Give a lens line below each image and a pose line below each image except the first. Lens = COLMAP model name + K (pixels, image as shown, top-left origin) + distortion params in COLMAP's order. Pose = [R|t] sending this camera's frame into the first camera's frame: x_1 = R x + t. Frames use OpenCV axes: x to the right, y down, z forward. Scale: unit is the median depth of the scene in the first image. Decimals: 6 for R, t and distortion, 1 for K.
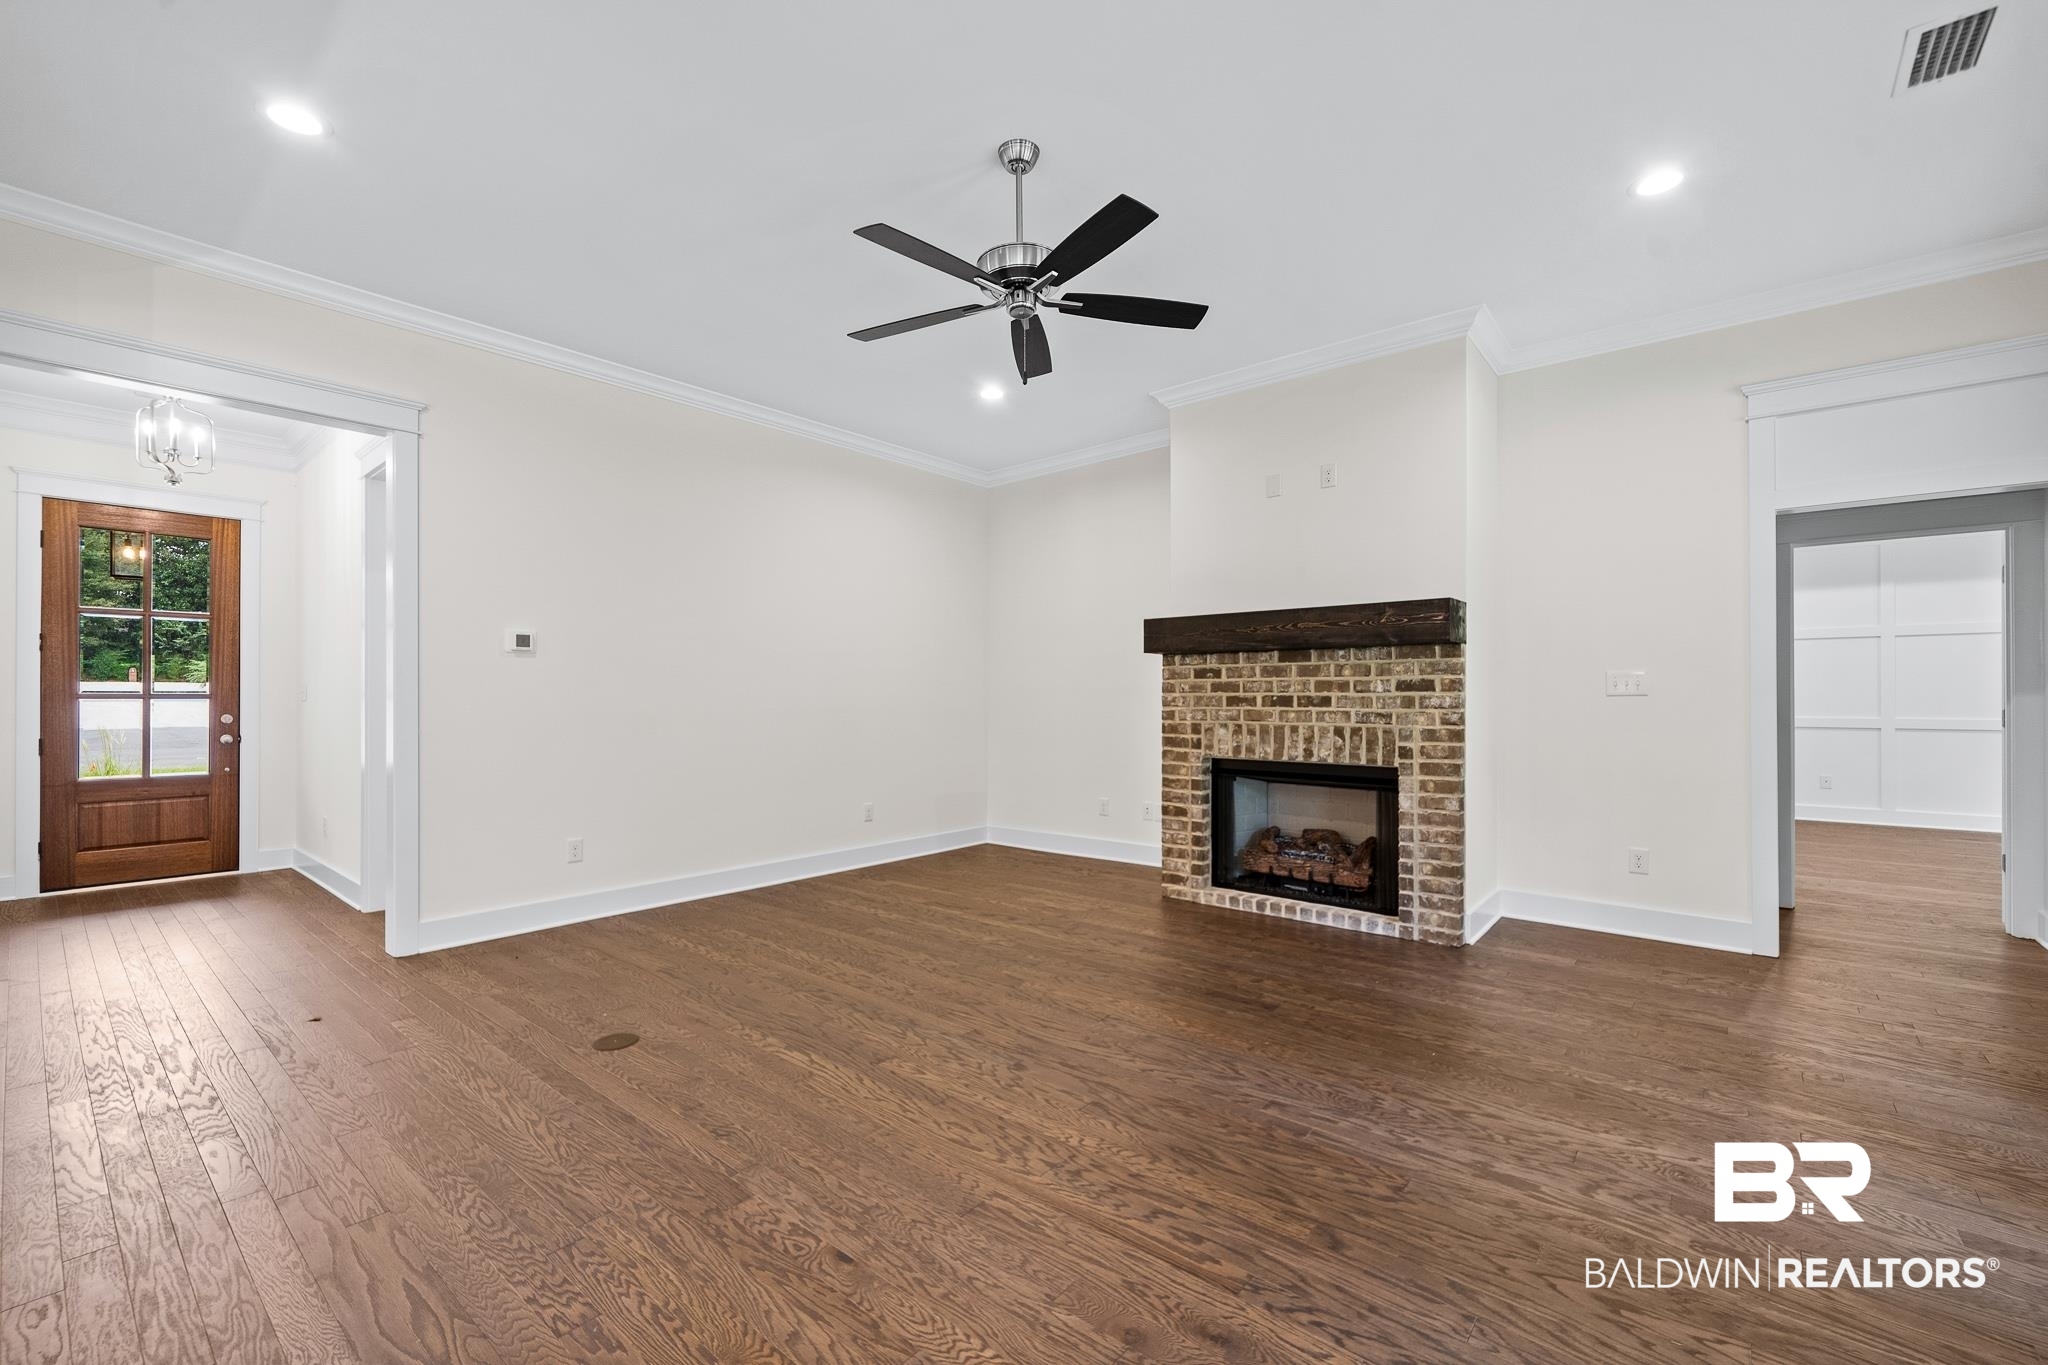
lens RADIAL K [[844.8, 0, 1028.1], [0, 844.8, 690.4], [0, 0, 1]] dist [-0.003050, 0.000408]
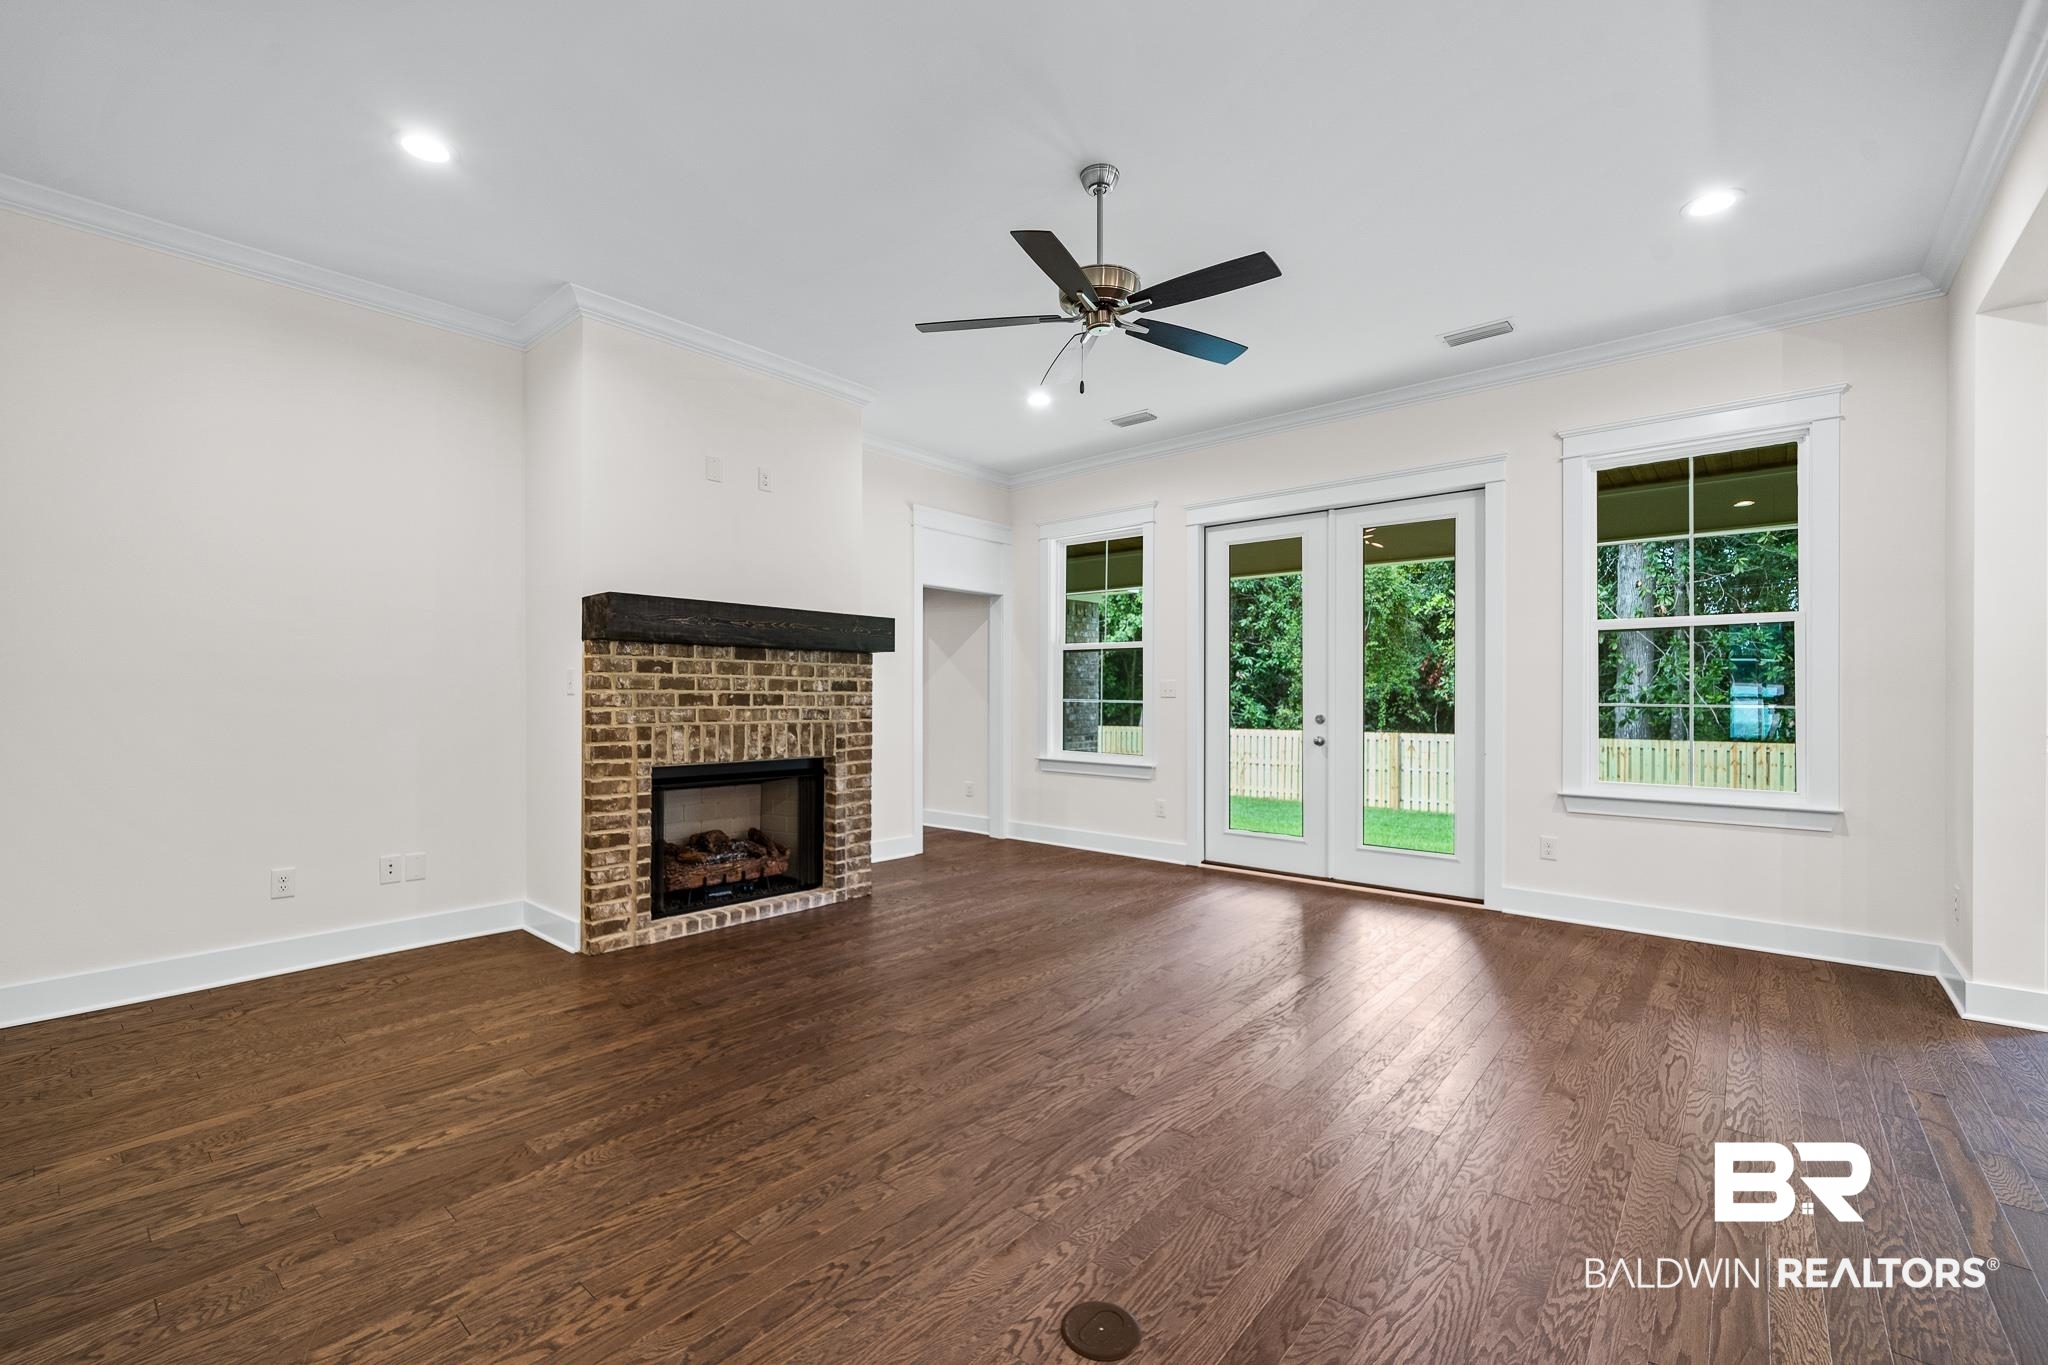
lens RADIAL K [[844.8, 0, 1013.7], [0, 844.8, 691.8], [0, 0, 1]] dist [-0.003050, 0.000408]
pose [[0.026942, 0.007853, 0.999606, -0.680598], [-0.010168, 0.999920, -0.007581, 0.008247], [-0.999585, -0.009960, 0.027019, 0.688659]]
